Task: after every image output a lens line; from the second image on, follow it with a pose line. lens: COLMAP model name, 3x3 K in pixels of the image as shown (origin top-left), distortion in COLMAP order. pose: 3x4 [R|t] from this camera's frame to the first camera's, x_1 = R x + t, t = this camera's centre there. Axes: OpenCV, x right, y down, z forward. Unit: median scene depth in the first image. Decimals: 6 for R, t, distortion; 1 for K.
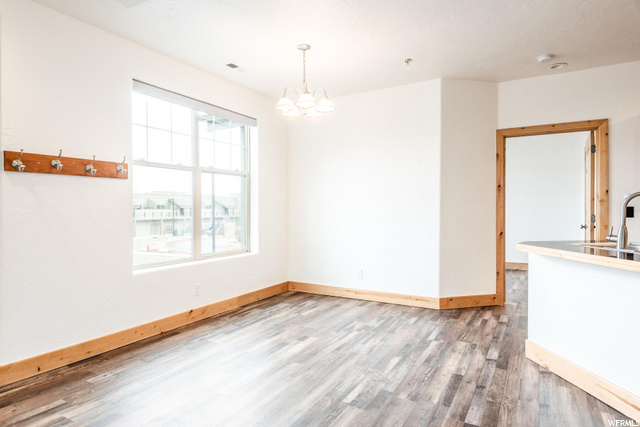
lens RADIAL K [[373.7, 0, 321.9], [0, 373.7, 211.3], [0, 0, 1]] dist [0.001410, -0.001267]
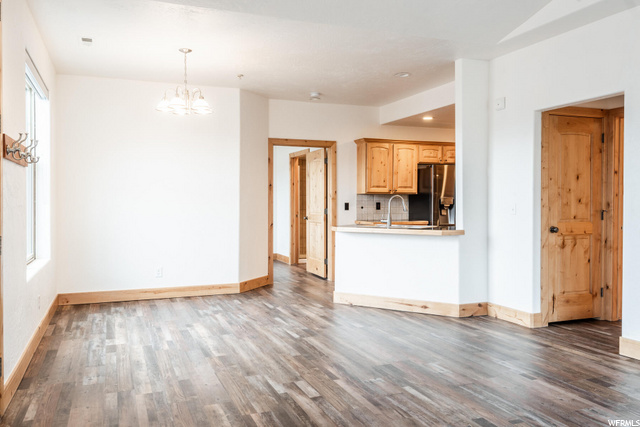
lens RADIAL K [[533.8, 0, 320.0], [0, 533.8, 212.1], [0, 0, 1]] dist [-0.000840, -0.000632]
pose [[0.608525, -0.009025, 0.793483, -0.888888], [0.003433, 0.999956, 0.008740, 0.004934], [-0.793527, -0.002595, 0.608529, -0.192288]]
